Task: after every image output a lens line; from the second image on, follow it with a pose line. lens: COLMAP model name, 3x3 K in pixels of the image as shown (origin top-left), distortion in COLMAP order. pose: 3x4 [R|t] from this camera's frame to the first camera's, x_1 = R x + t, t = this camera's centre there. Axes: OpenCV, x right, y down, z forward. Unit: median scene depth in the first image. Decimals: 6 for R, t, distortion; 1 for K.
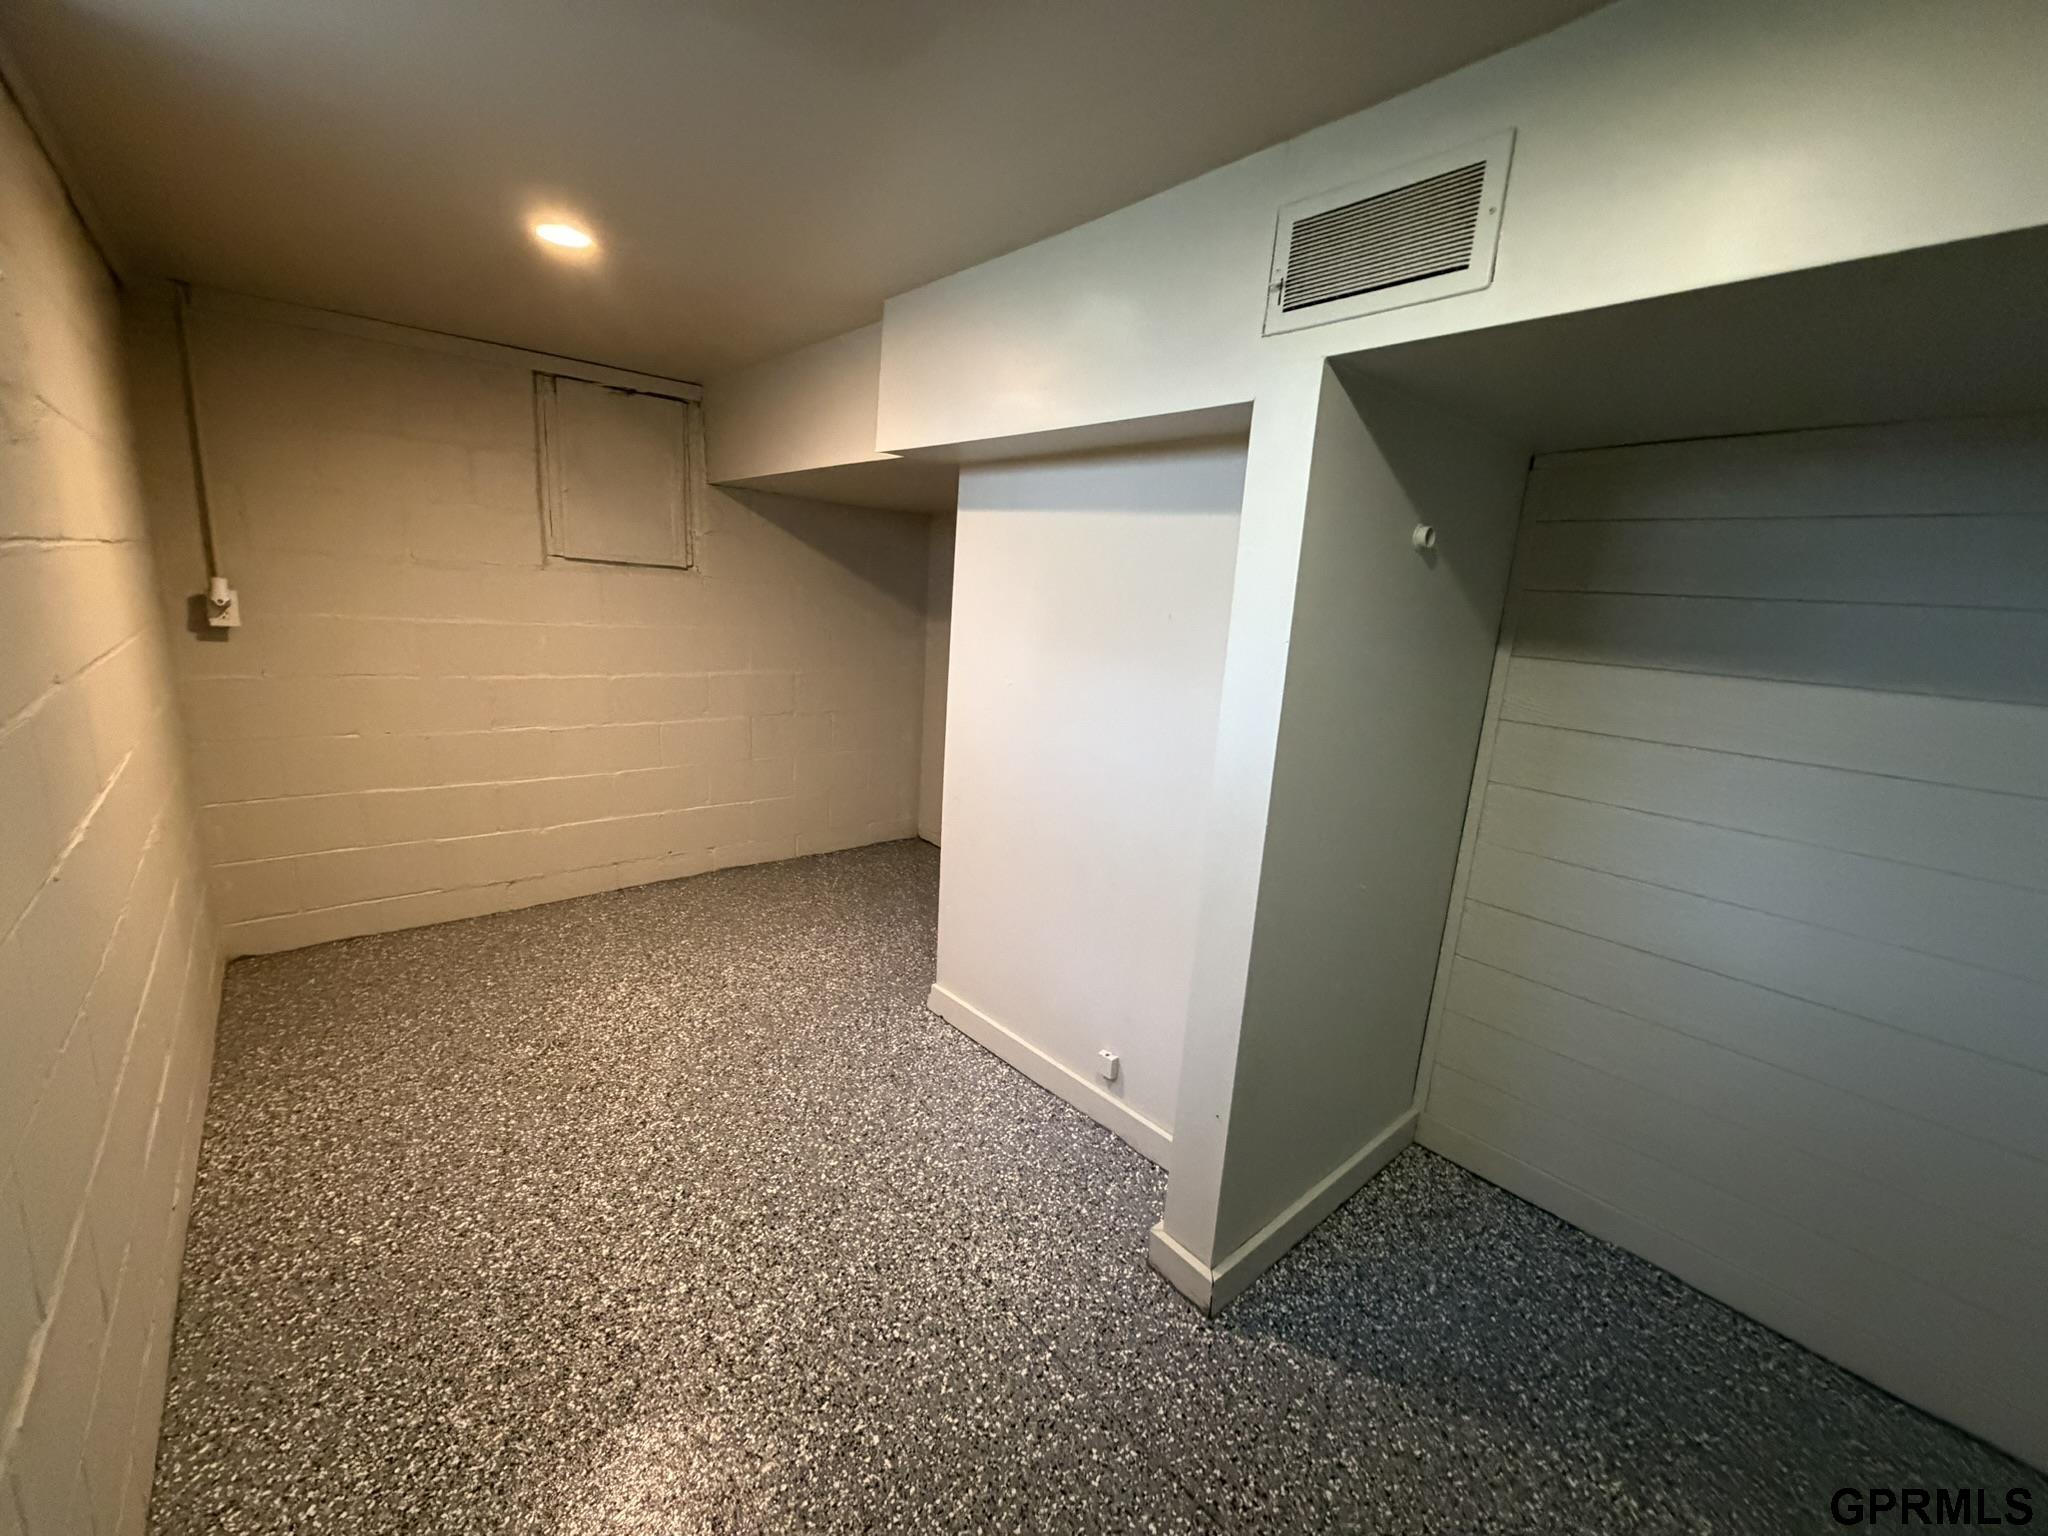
lens RADIAL K [[819.5, 0, 1019.8], [0, 819.5, 765.8], [0, 0, 1]] dist [0.000040, 0.000616]
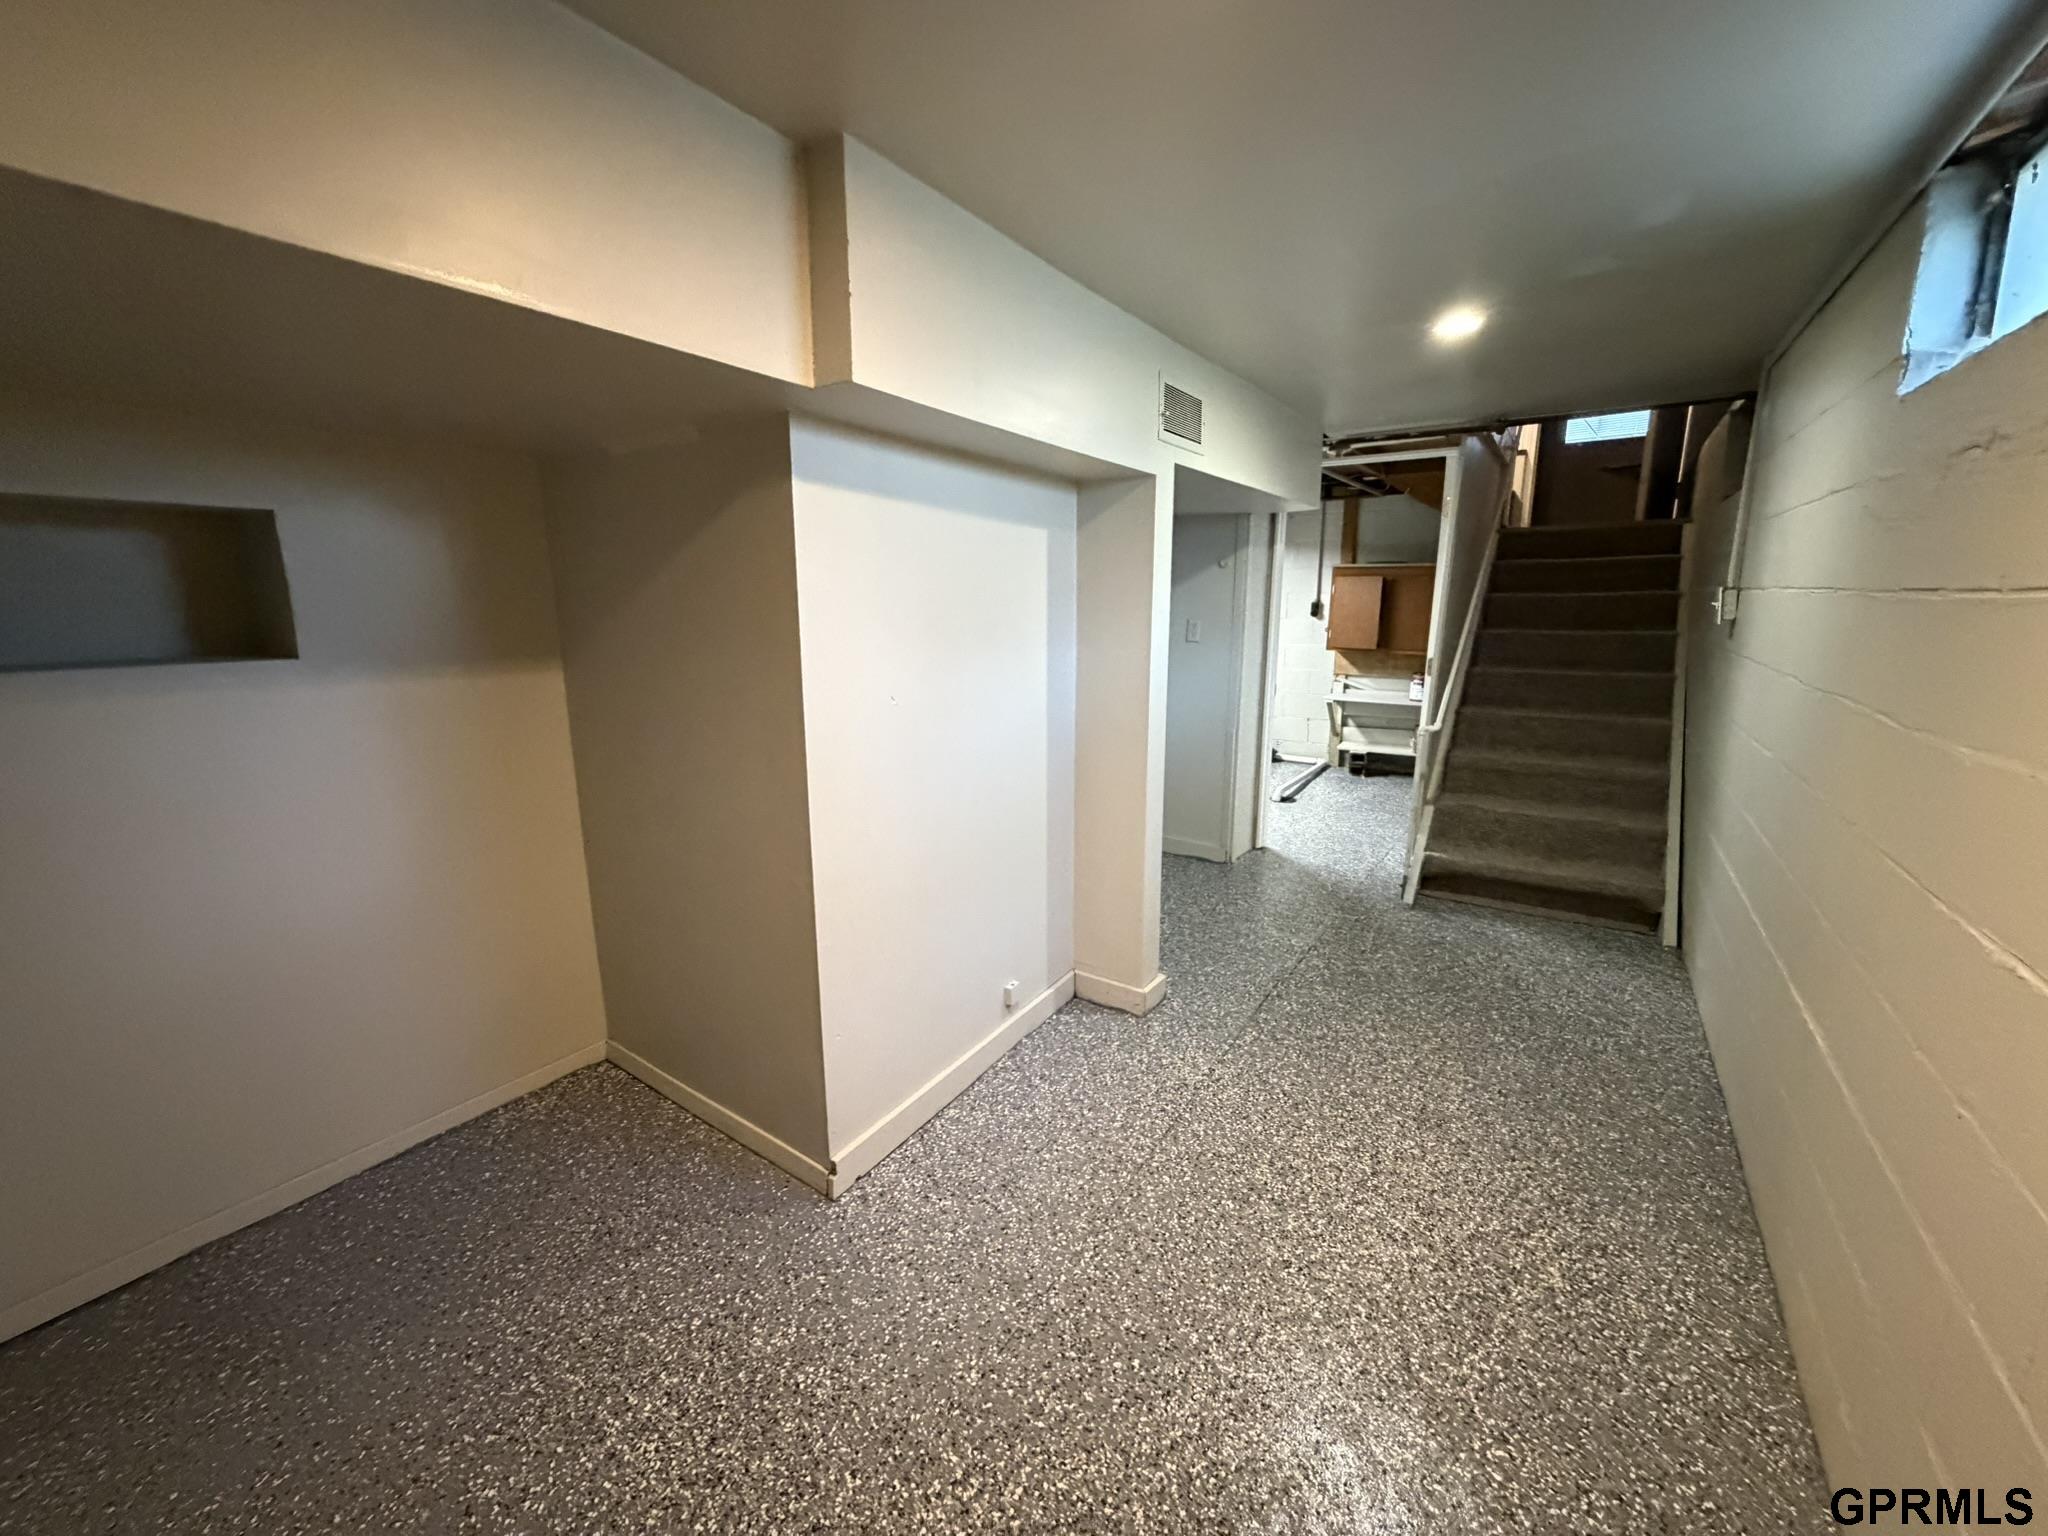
lens RADIAL K [[819.5, 0, 1017.9], [0, 819.5, 759.8], [0, 0, 1]] dist [0.000040, 0.000616]
pose [[-0.260655, -0.247626, 0.933135, -1.132566], [0.196132, 0.932809, 0.302325, -0.370190], [-0.945300, 0.261820, -0.194574, 1.423691]]
